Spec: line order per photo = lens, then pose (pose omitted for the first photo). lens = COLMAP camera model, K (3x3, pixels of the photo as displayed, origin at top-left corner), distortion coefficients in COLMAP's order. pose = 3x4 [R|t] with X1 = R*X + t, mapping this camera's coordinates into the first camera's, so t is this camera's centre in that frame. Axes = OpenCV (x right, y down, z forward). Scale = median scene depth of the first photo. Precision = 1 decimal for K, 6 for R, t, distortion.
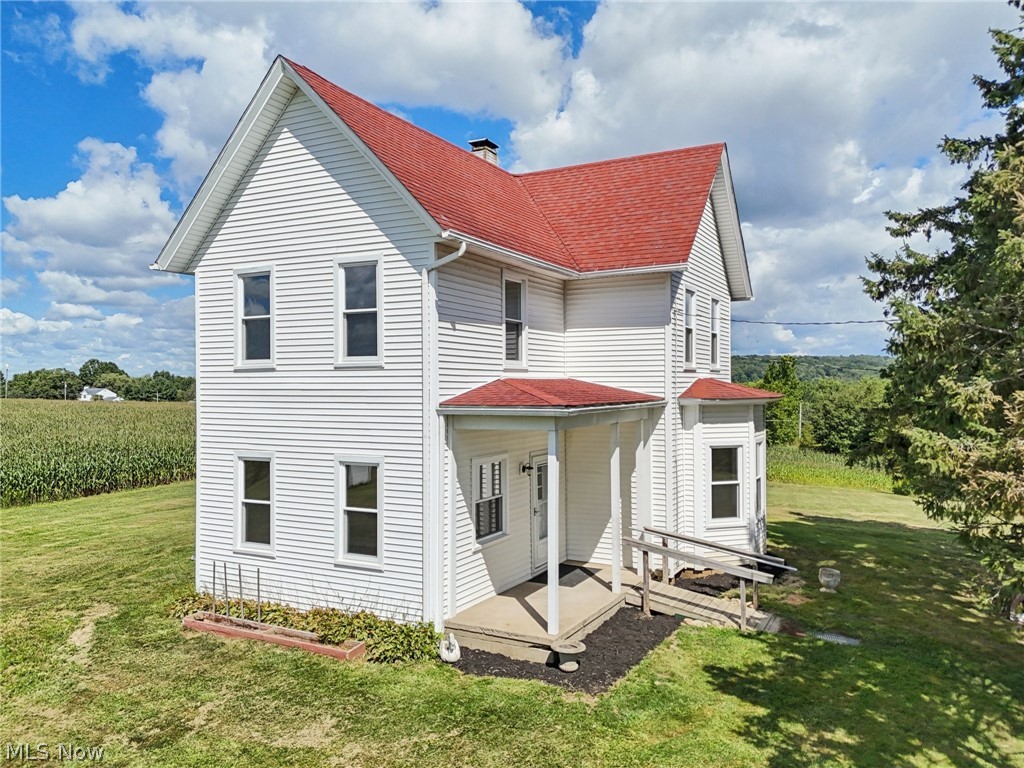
lens RADIAL K [[772.2, 0, 512.0], [0, 772.2, 384.0], [0, 0, 1]] dist [0.003613, -0.000090]
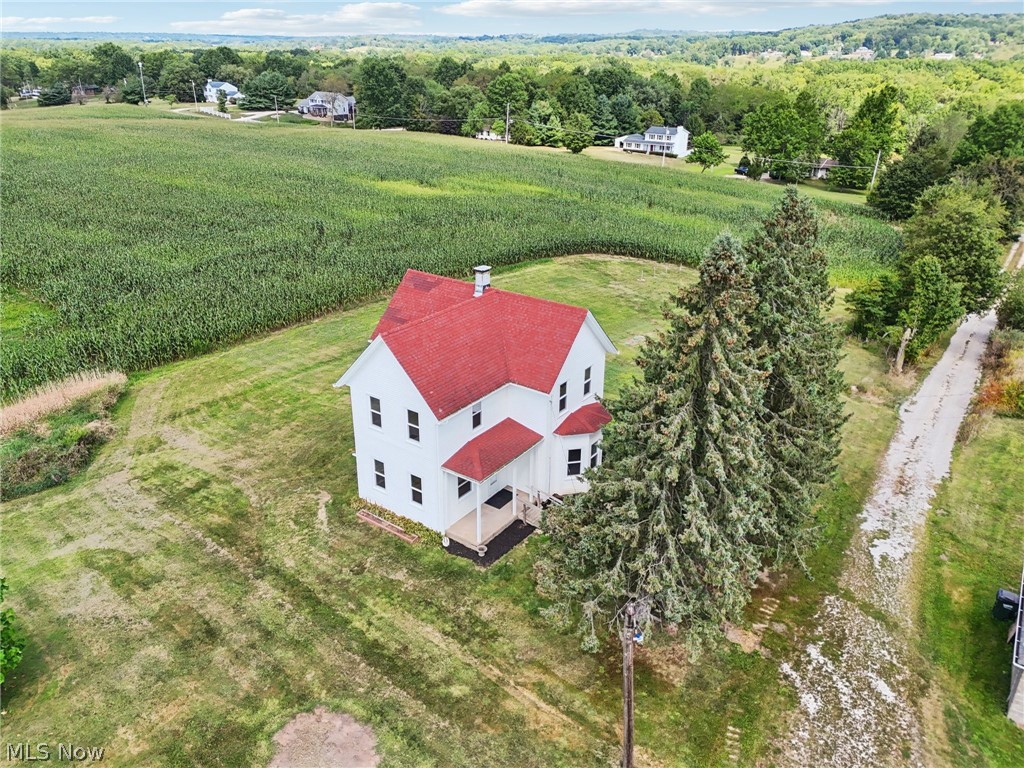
lens RADIAL K [[743.4, 0, 512.0], [0, 743.4, 384.0], [0, 0, 1]] dist [0.031576, -0.006149]
pose [[0.990123, 0.067163, -0.123069, 0.436455], [-0.010479, 0.910787, 0.412744, -1.258726], [0.139811, -0.407378, 0.902495, -1.180039]]
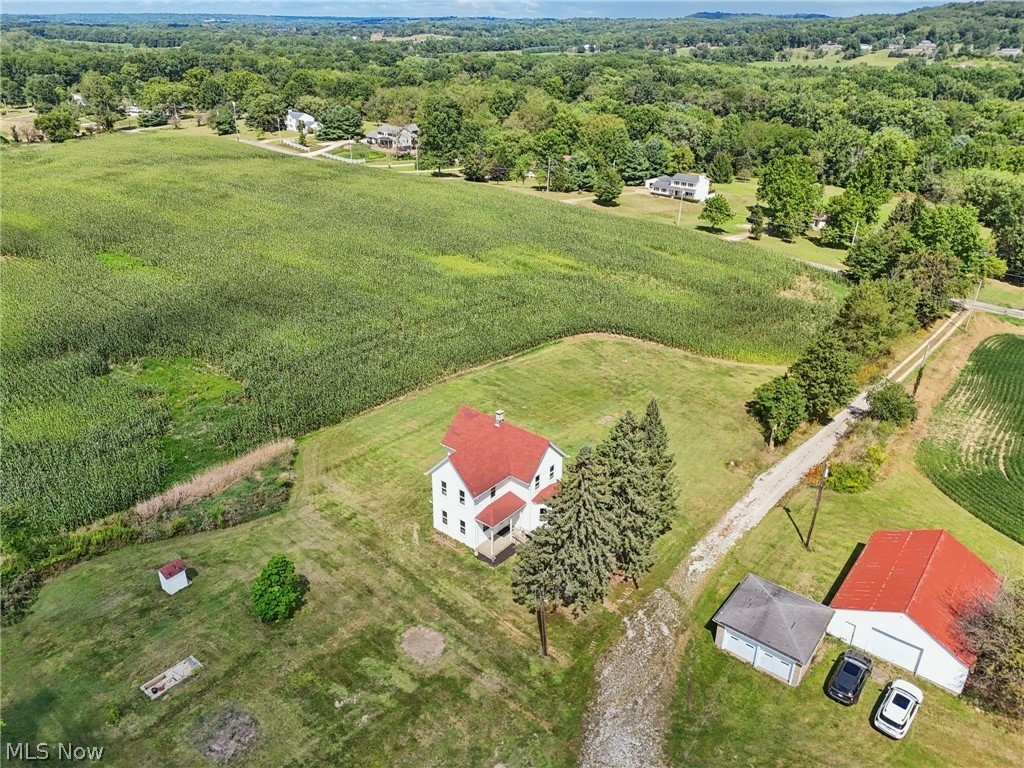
lens RADIAL K [[728.3, 0, 512.0], [0, 728.3, 384.0], [0, 0, 1]] dist [0.065255, -0.044351]
pose [[0.977999, 0.099744, -0.183219, 1.011866], [-0.011337, 0.902400, 0.430751, -3.028244], [0.208302, -0.419197, 0.883677, -3.149733]]
